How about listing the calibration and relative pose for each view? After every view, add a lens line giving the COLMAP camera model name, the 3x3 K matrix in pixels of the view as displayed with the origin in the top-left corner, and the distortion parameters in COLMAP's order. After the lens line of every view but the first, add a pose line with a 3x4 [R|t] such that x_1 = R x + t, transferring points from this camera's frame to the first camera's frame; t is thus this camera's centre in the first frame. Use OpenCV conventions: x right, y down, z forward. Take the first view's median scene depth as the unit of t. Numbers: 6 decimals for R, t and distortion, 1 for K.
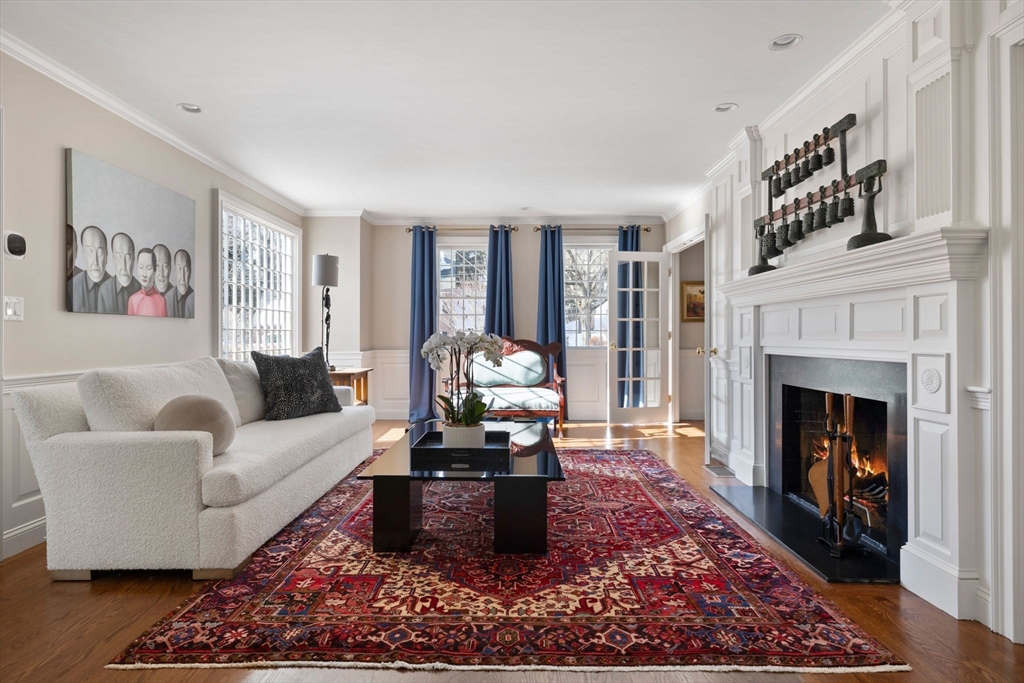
lens RADIAL K [[466.4, 0, 512.0], [0, 466.4, 341.5], [0, 0, 1]] dist [0.001100, -0.000157]
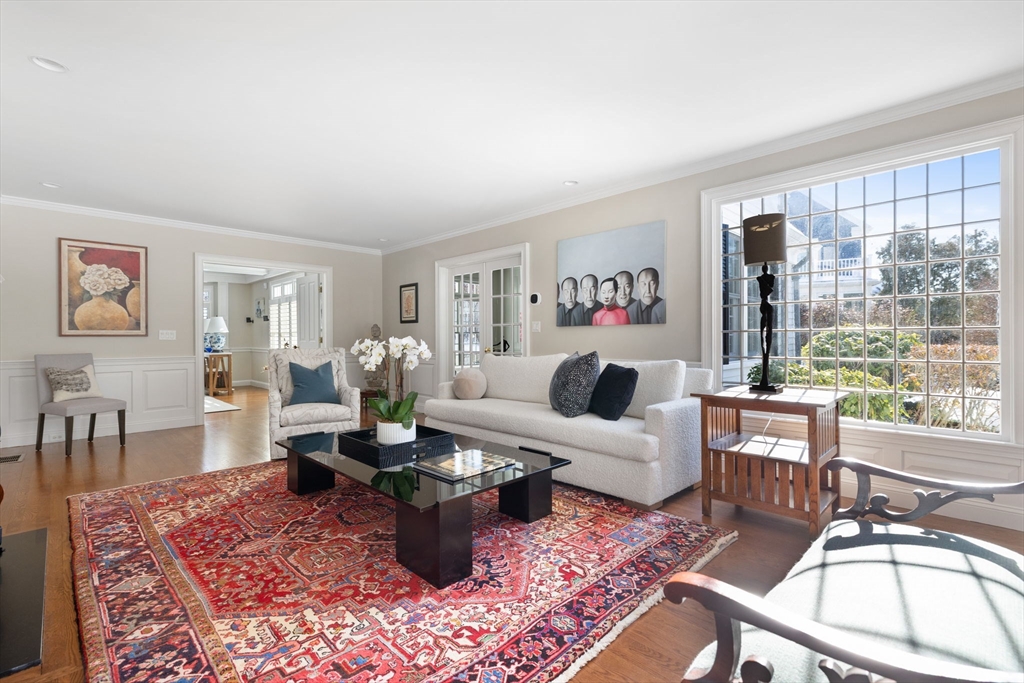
lens RADIAL K [[466.4, 0, 512.0], [0, 466.4, 341.5], [0, 0, 1]] dist [0.001100, -0.000157]
pose [[-0.676195, 0.002303, -0.736720, 0.532972], [-0.007783, 0.999917, 0.010269, -0.020148], [0.736682, 0.012677, -0.676120, 1.979551]]
